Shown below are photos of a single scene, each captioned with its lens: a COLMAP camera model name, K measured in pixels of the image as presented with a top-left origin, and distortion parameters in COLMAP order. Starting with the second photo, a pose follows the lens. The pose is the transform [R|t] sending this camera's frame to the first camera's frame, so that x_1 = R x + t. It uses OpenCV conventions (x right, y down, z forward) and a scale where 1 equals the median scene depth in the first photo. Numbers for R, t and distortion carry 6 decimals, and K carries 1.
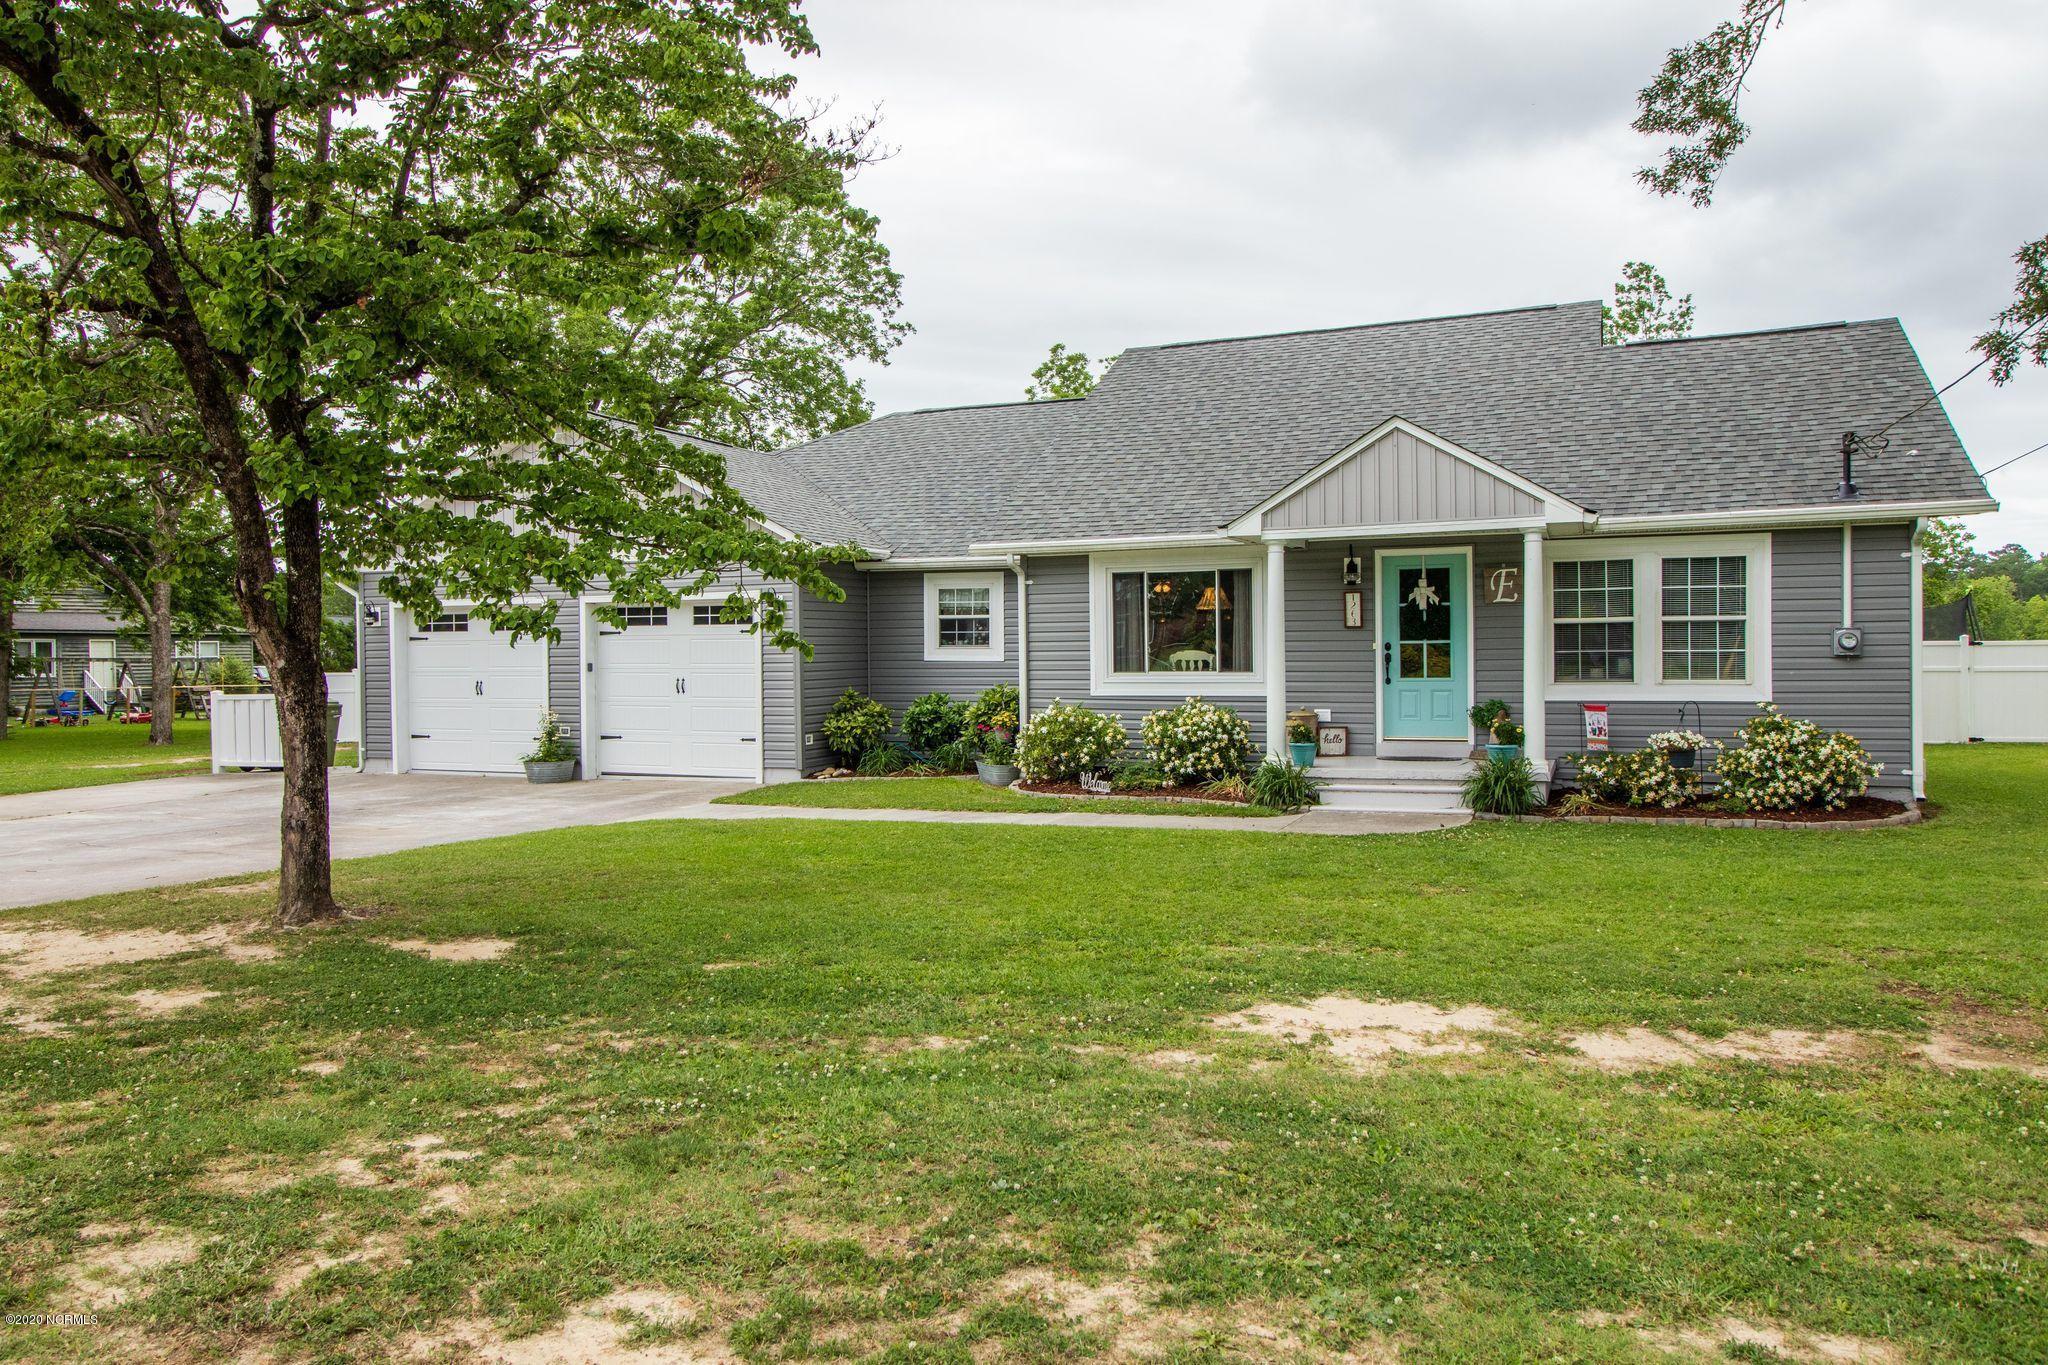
lens RADIAL K [[1426.8, 0, 1024.0], [0, 1426.8, 682.5], [0, 0, 1]] dist [0.001381, -0.002417]
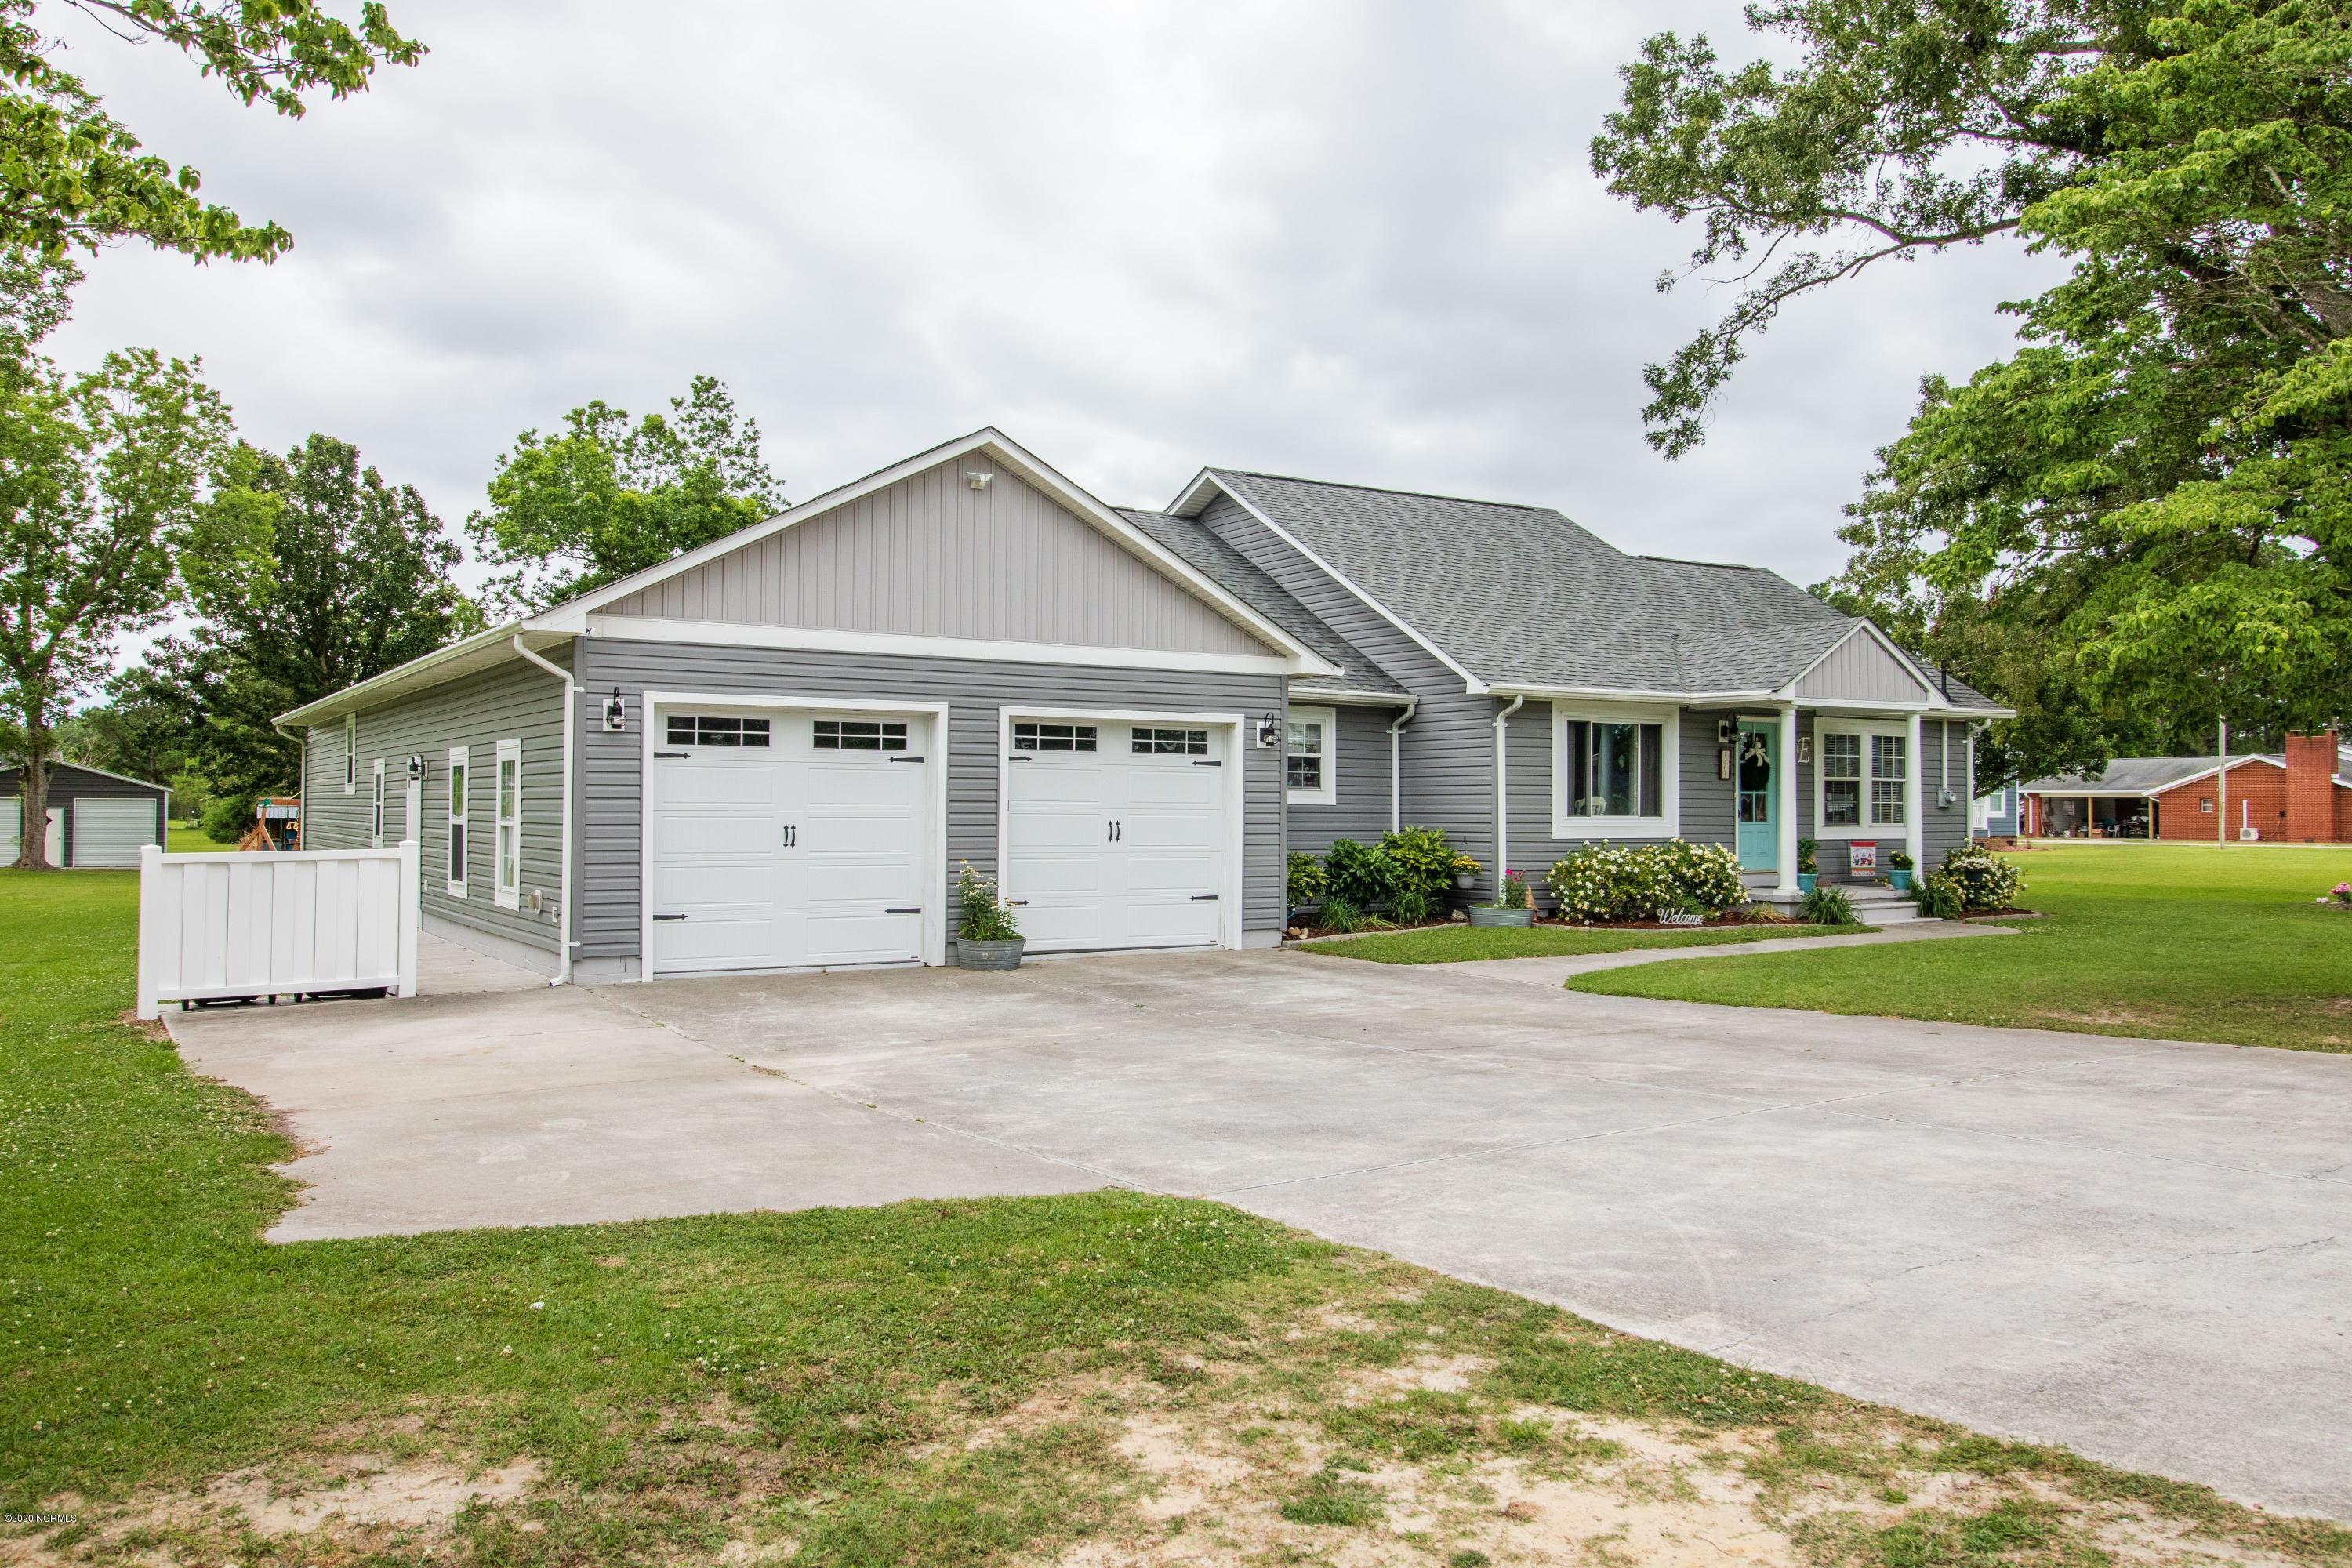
lens RADIAL K [[1822.0, 0, 1167.0], [0, 1822.0, 743.8], [0, 0, 1]] dist [0.010444, -0.001944]
pose [[0.560790, 0.041704, 0.826907, -1.357297], [0.008321, 0.998396, -0.055996, 0.013837], [-0.827917, 0.038282, 0.559543, 0.560022]]
